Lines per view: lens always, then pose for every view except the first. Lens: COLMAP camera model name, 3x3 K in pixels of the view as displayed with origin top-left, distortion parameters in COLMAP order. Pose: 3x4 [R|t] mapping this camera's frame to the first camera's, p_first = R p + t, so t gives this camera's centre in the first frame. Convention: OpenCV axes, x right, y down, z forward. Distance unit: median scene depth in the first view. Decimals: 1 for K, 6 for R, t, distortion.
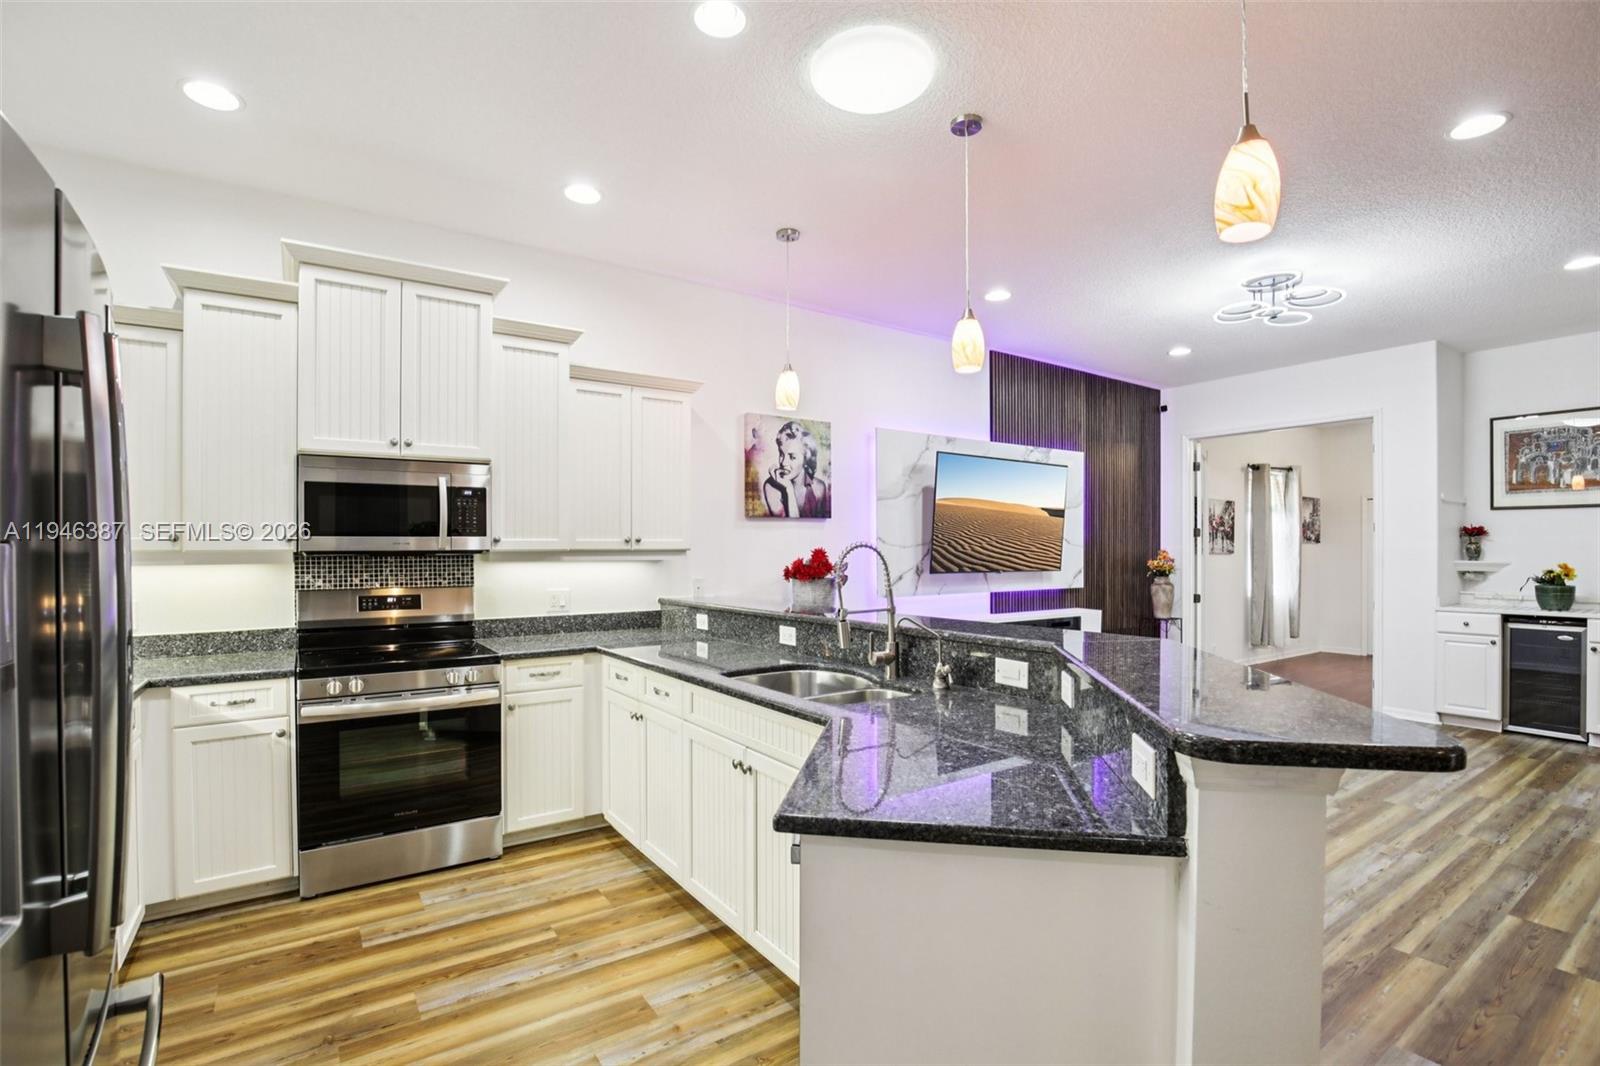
lens RADIAL K [[733.8, 0, 798.7], [0, 733.8, 546.2], [0, 0, 1]] dist [-0.034191, 0.005508]
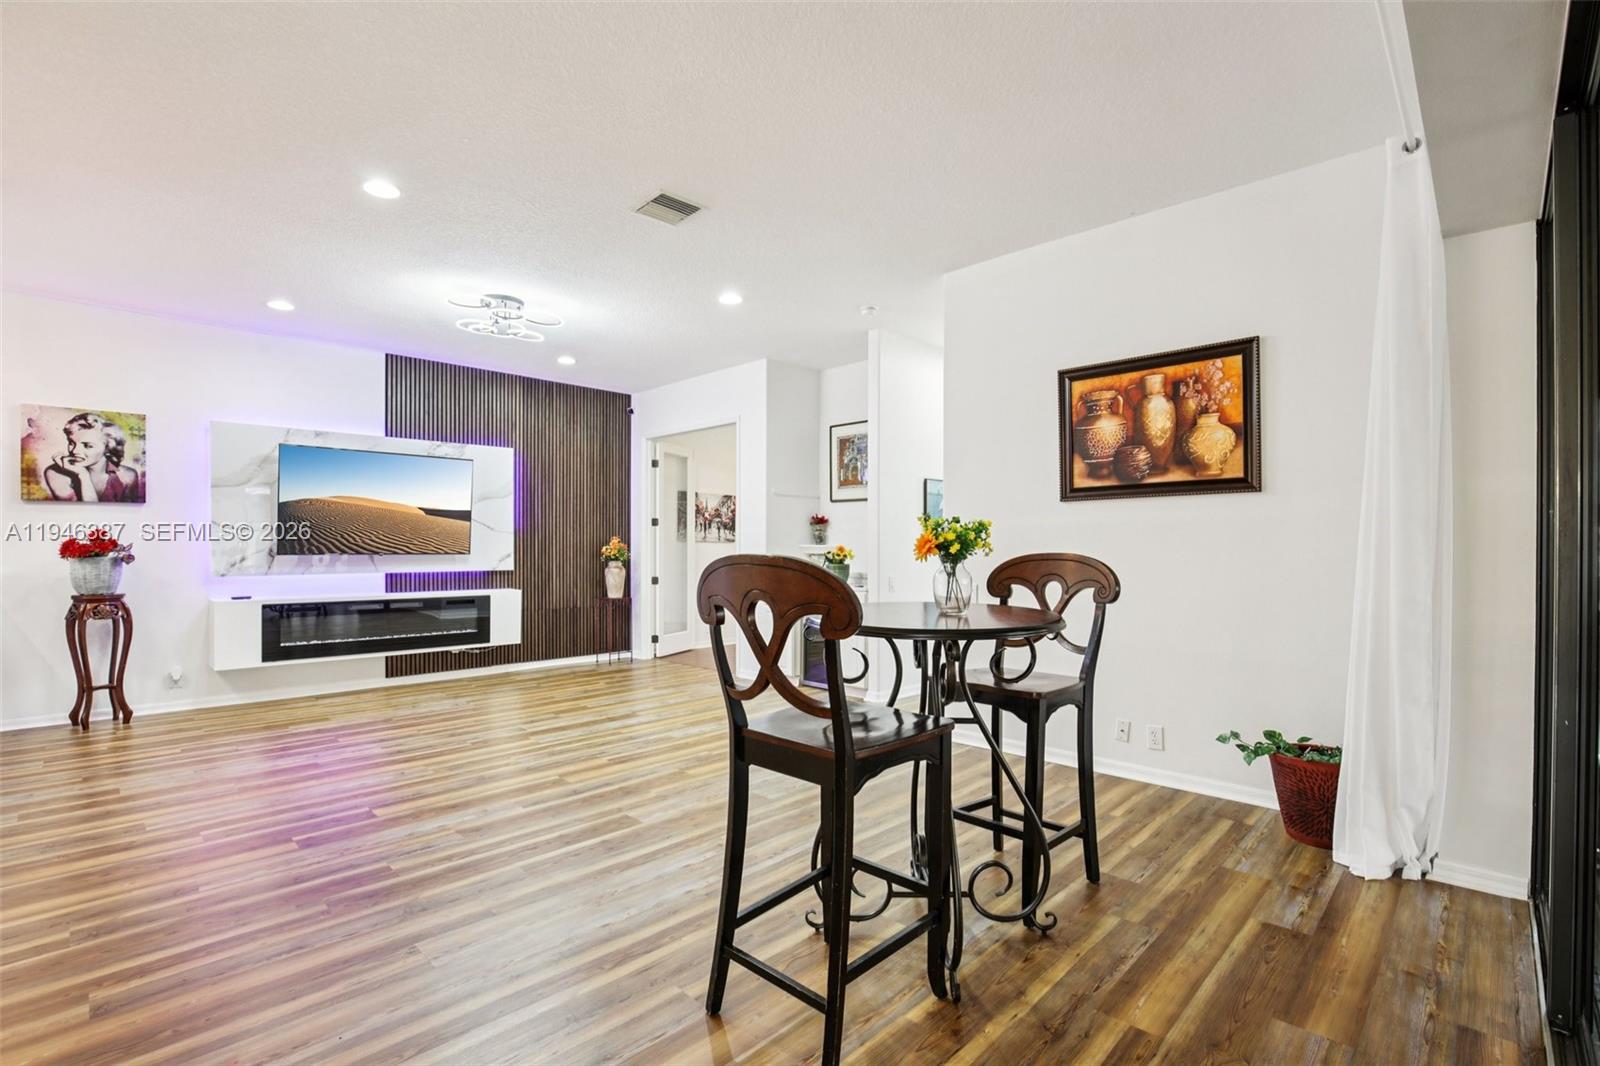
lens RADIAL K [[733.8, 0, 795.8], [0, 733.8, 543.2], [0, 0, 1]] dist [-0.034191, 0.005508]
pose [[0.982567, 0.001006, 0.185904, 1.020228], [-0.000477, 0.999996, -0.002890, 0.031287], [-0.185906, 0.002750, 0.982564, -0.286938]]
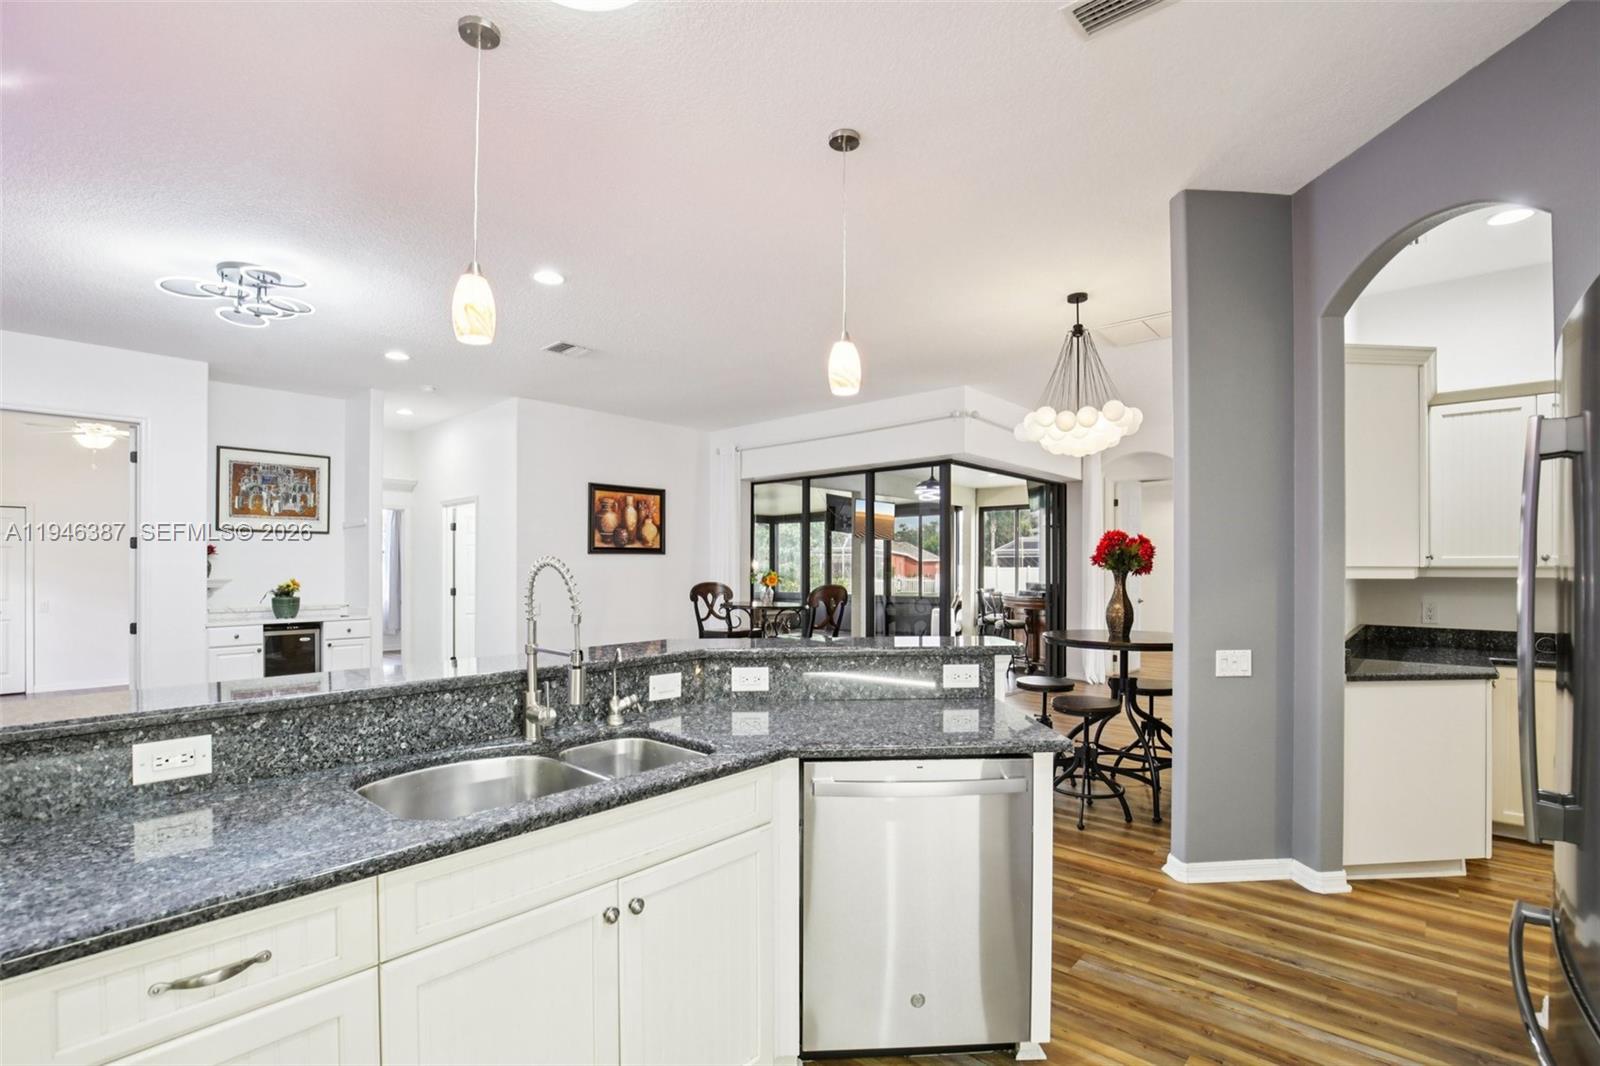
lens RADIAL K [[733.8, 0, 790.8], [0, 733.8, 571.1], [0, 0, 1]] dist [-0.034191, 0.005508]
pose [[-0.227837, -0.009263, 0.973655, -0.425259], [-0.006242, 0.999948, 0.008052, -0.005528], [-0.973679, -0.004243, -0.227883, 0.600696]]
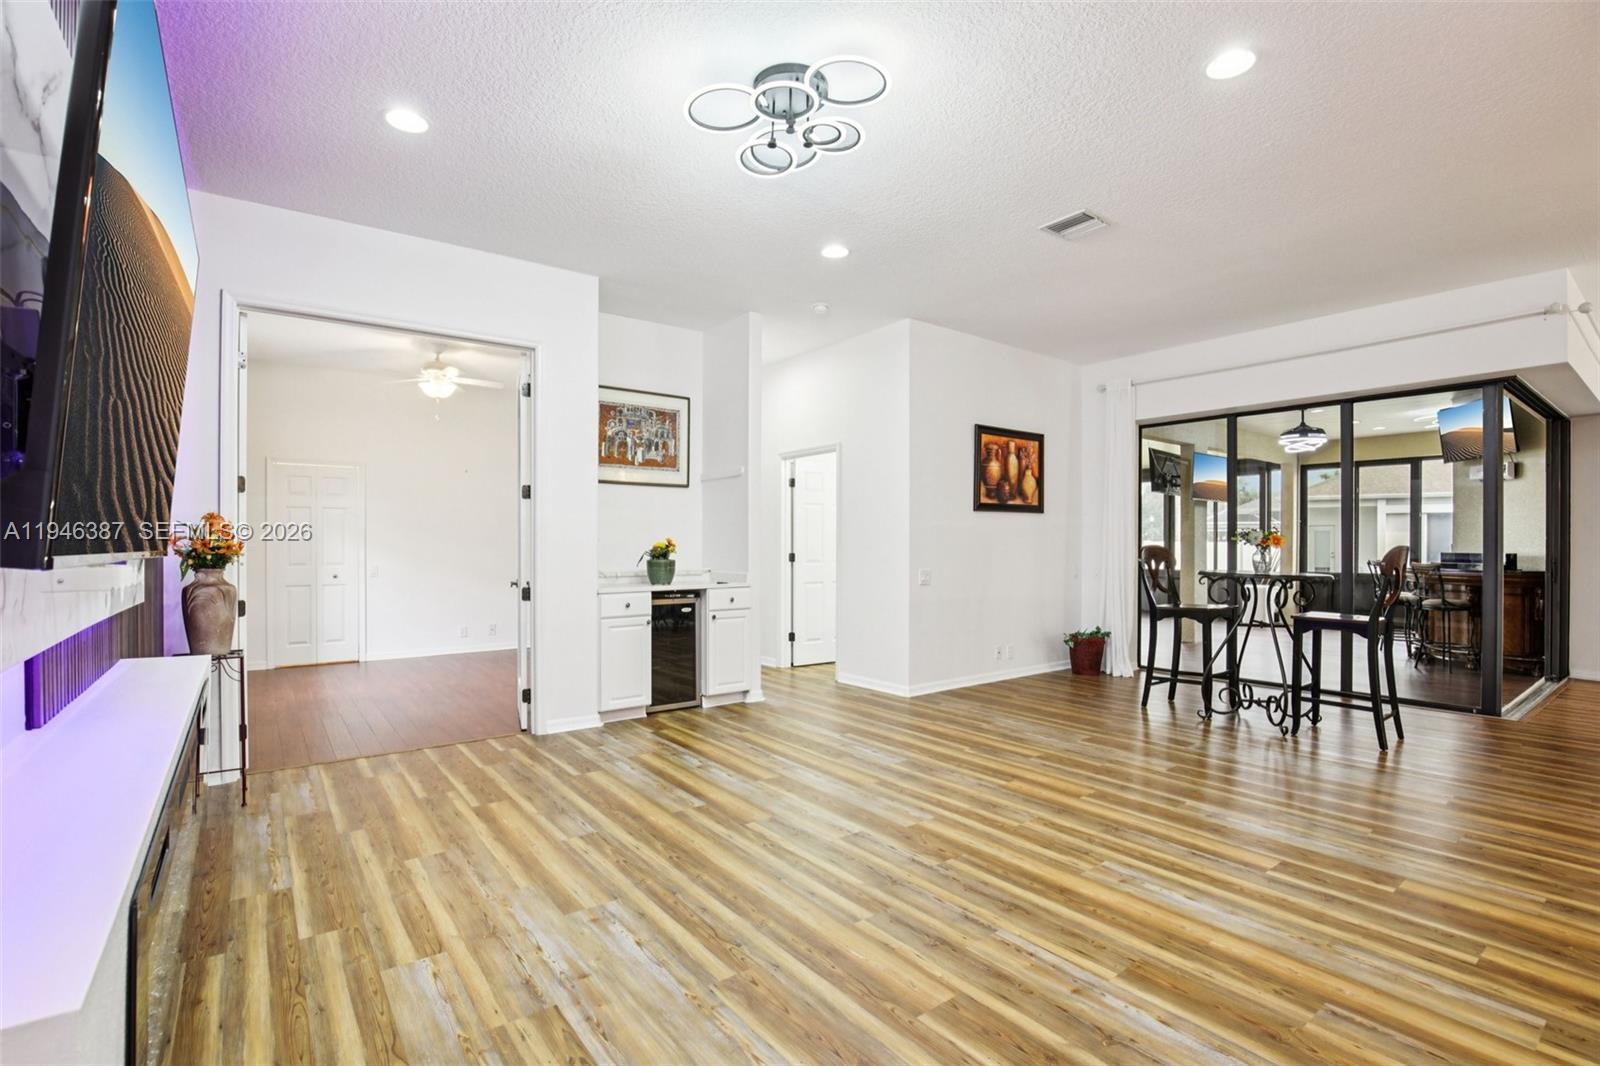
lens RADIAL K [[733.8, 0, 788.6], [0, 733.8, 547.1], [0, 0, 1]] dist [-0.034191, 0.005508]
pose [[-0.042689, -0.006381, 0.999068, 0.013187], [-0.006207, 0.999962, 0.006122, 0.039407], [-0.999069, -0.005940, -0.042727, 1.155120]]
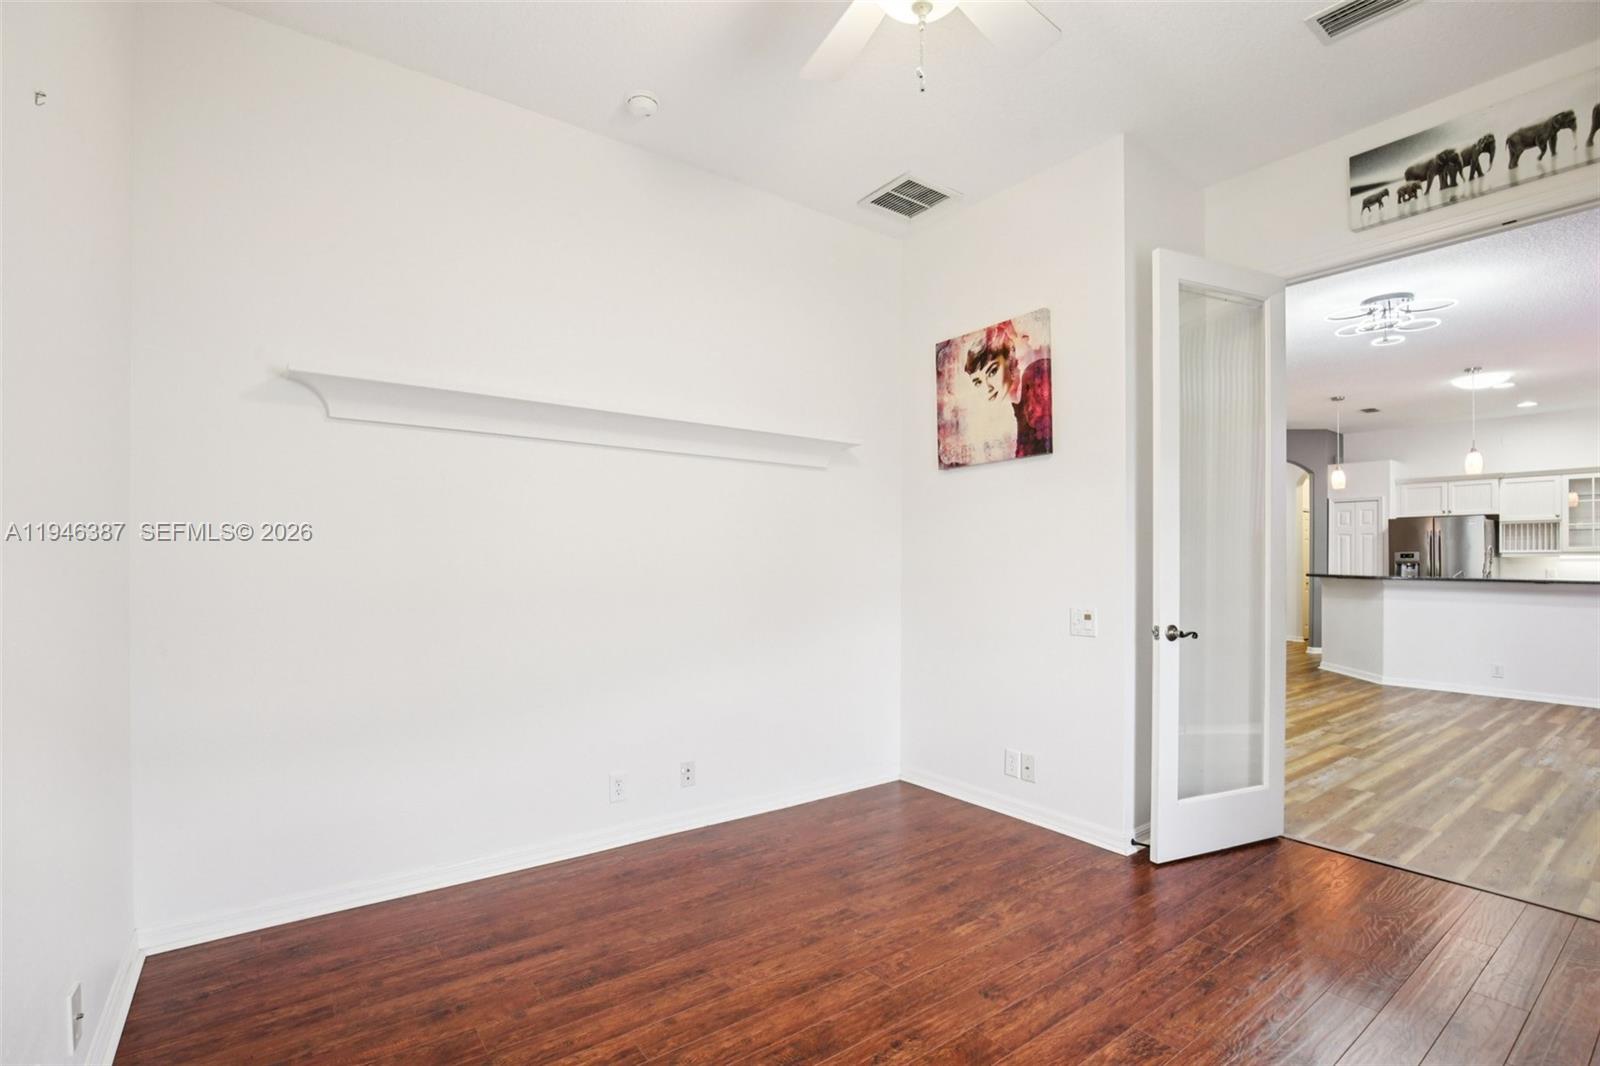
lens RADIAL K [[733.8, 0, 802.5], [0, 733.8, 546.2], [0, 0, 1]] dist [-0.034191, 0.005508]
pose [[-0.999192, -0.007225, -0.039545, 1.811173], [-0.006210, 0.999650, -0.025732, 0.053440], [0.039717, -0.025466, -0.998886, 2.336495]]
